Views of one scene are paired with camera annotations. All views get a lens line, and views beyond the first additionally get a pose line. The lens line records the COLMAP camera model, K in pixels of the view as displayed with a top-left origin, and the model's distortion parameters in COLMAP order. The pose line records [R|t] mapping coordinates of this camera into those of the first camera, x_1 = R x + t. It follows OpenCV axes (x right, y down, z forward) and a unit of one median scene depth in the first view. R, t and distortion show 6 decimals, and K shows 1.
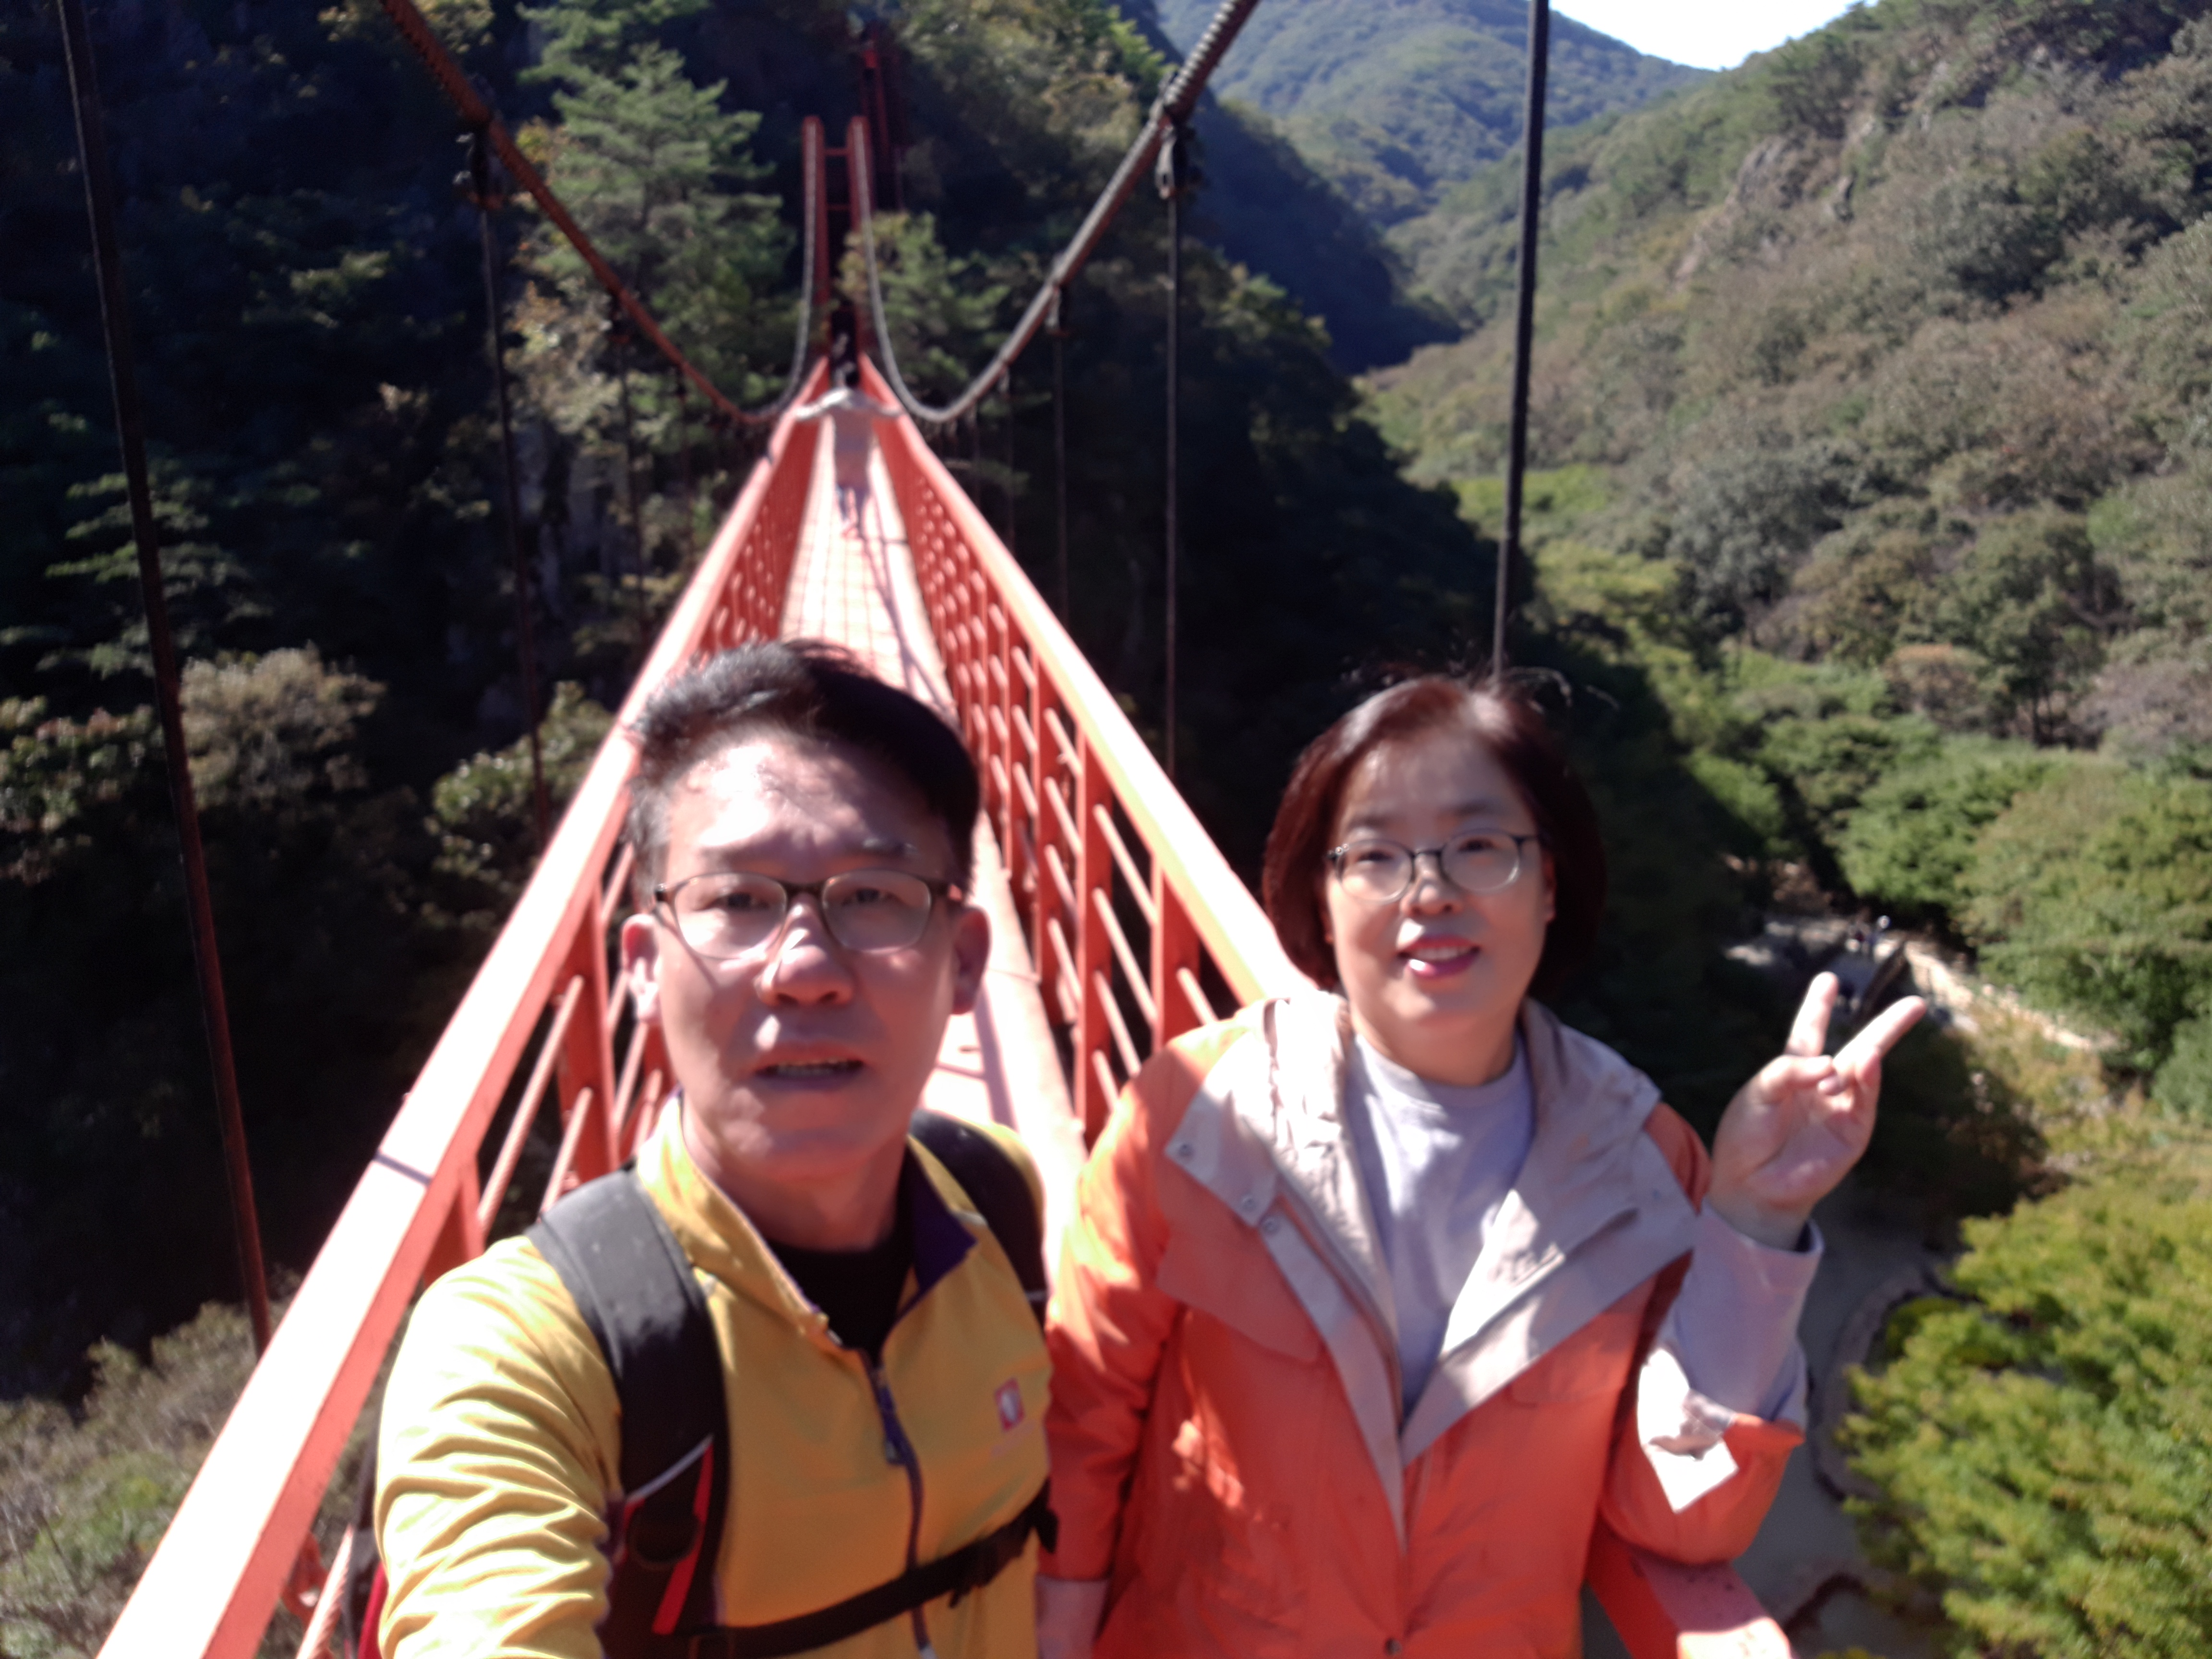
lens RADIAL K [[1645.3, 0, 1076.1], [0, 1645.3, 776.6], [0, 0, 1]] dist [0.002656, -0.007388]
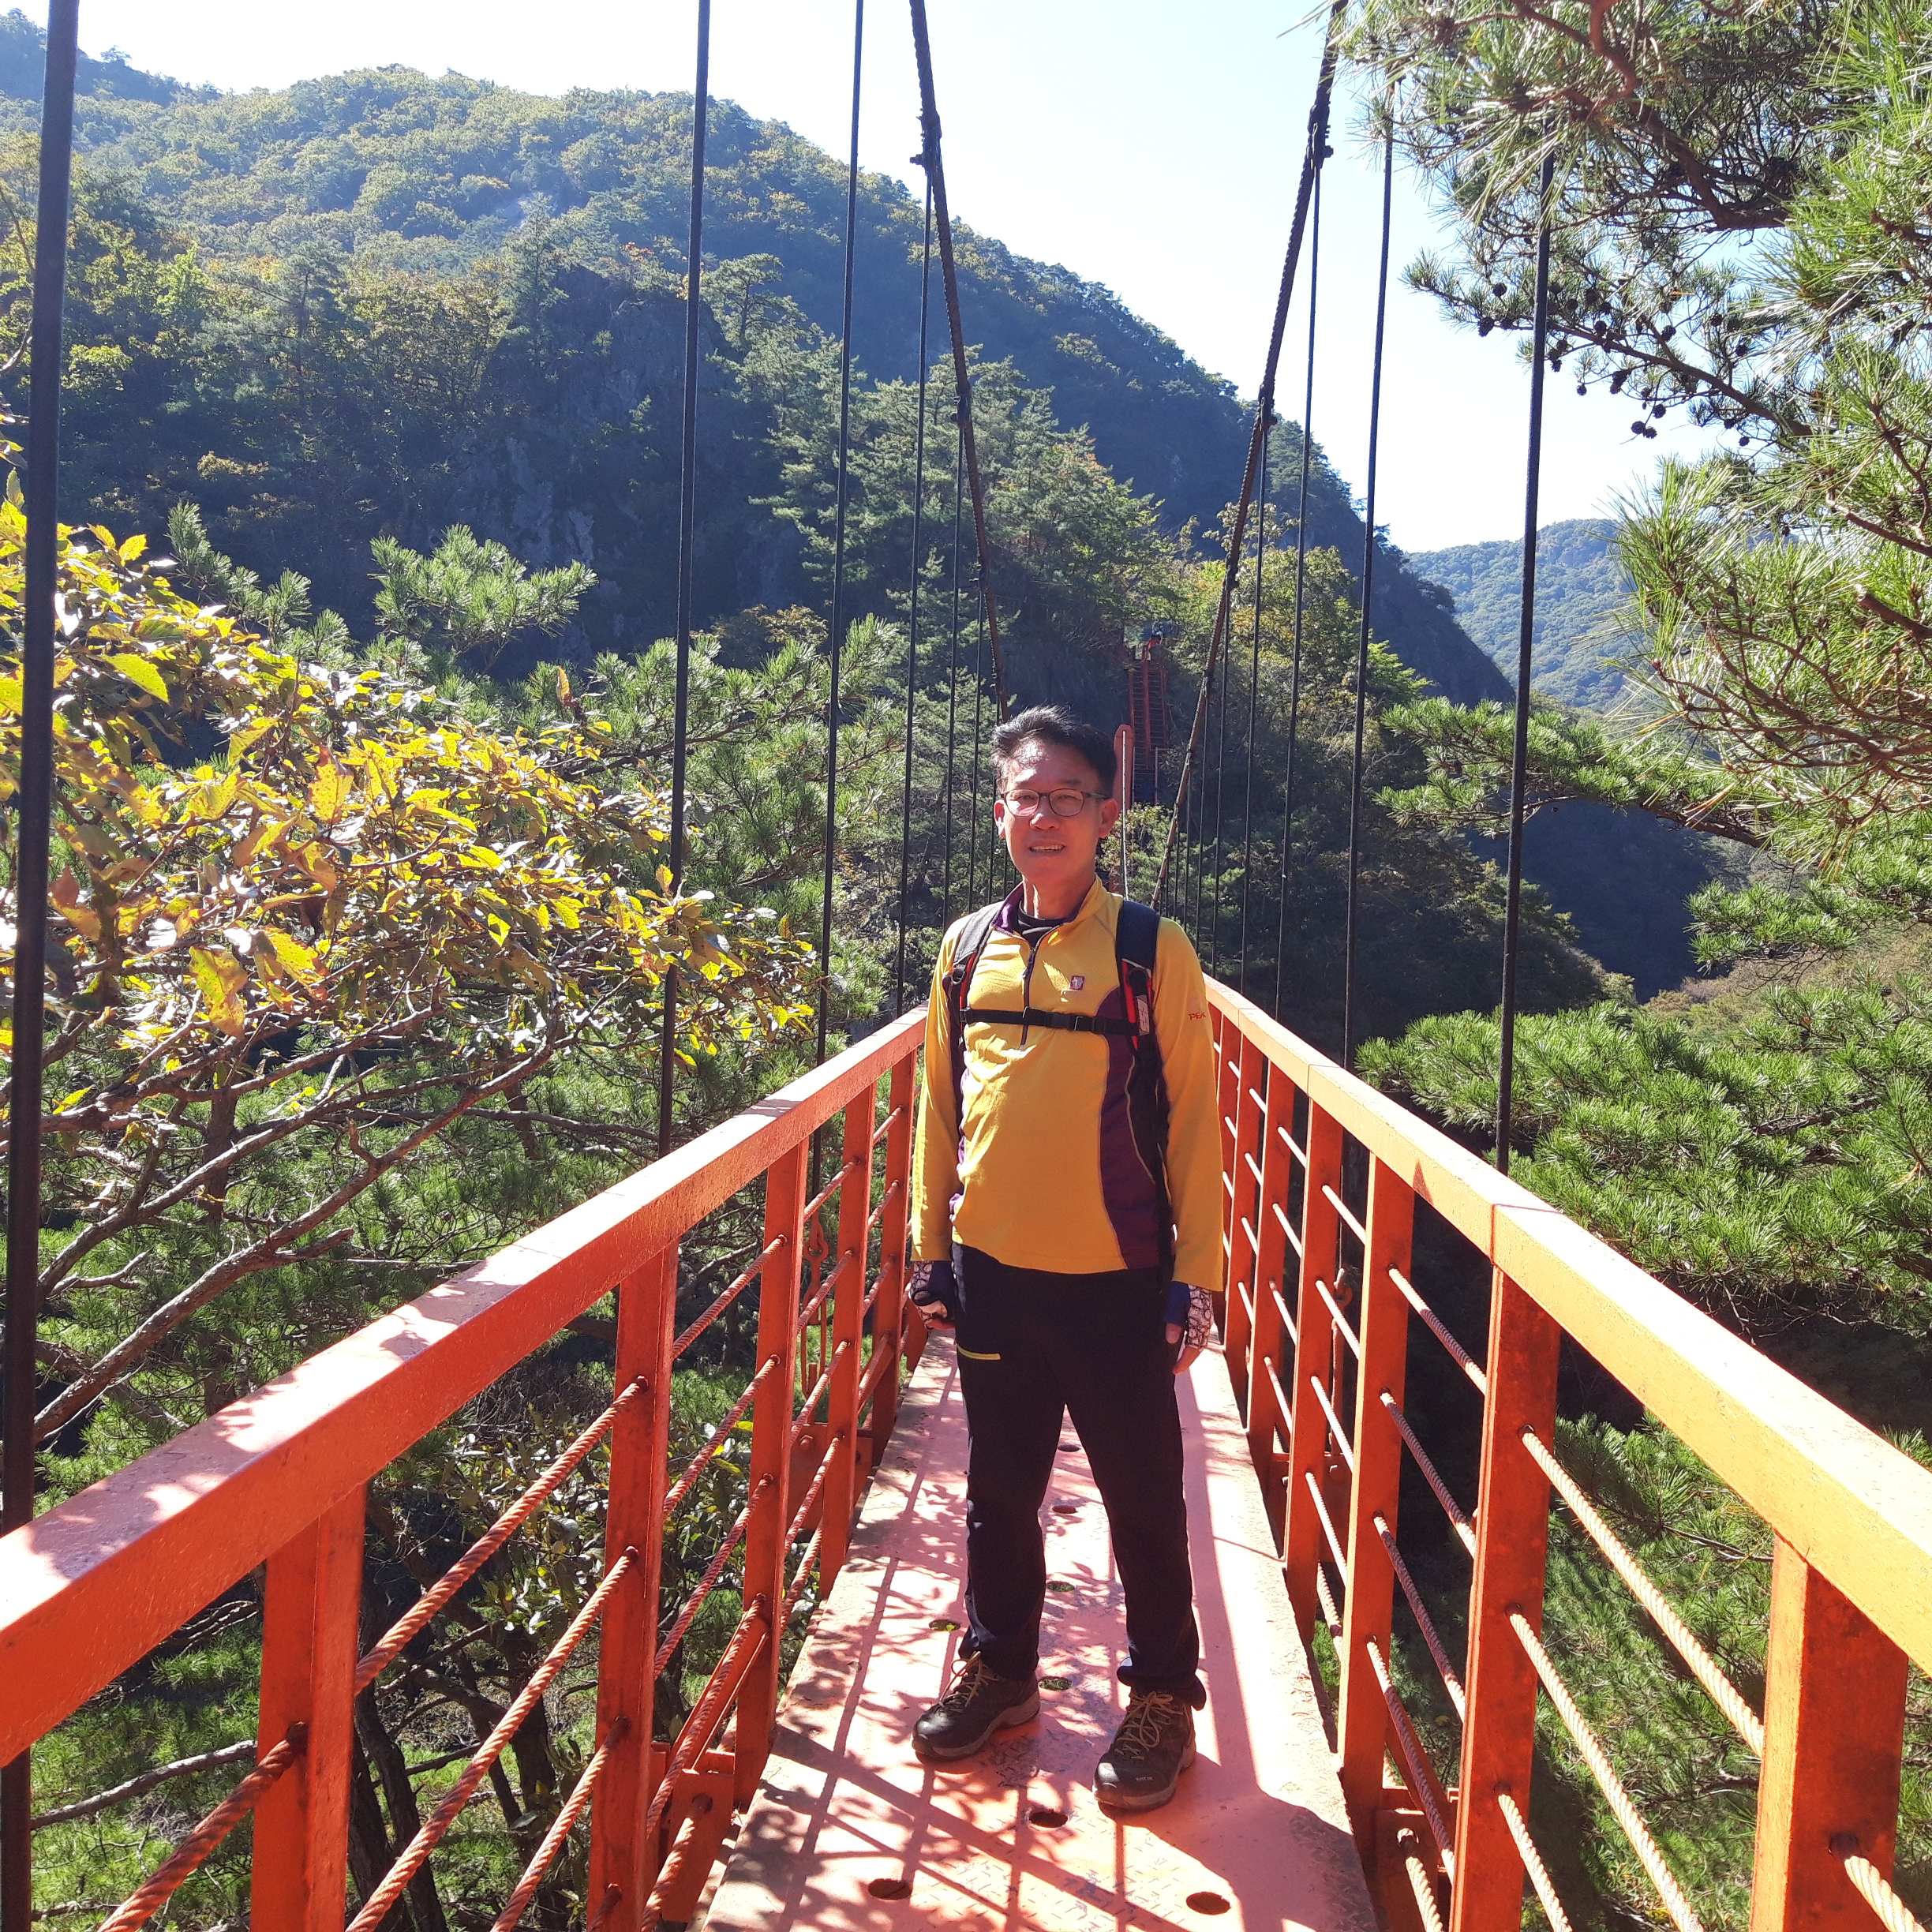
lens RADIAL K [[2189.9, 0, 965.0], [0, 2189.9, 970.2], [0, 0, 1]] dist [-0.022704, 0.000000]
pose [[0.979050, 0.052838, -0.196644, 0.070655], [-0.098766, 0.967761, -0.231699, 0.138440], [0.178062, 0.246267, 0.952705, -0.455184]]
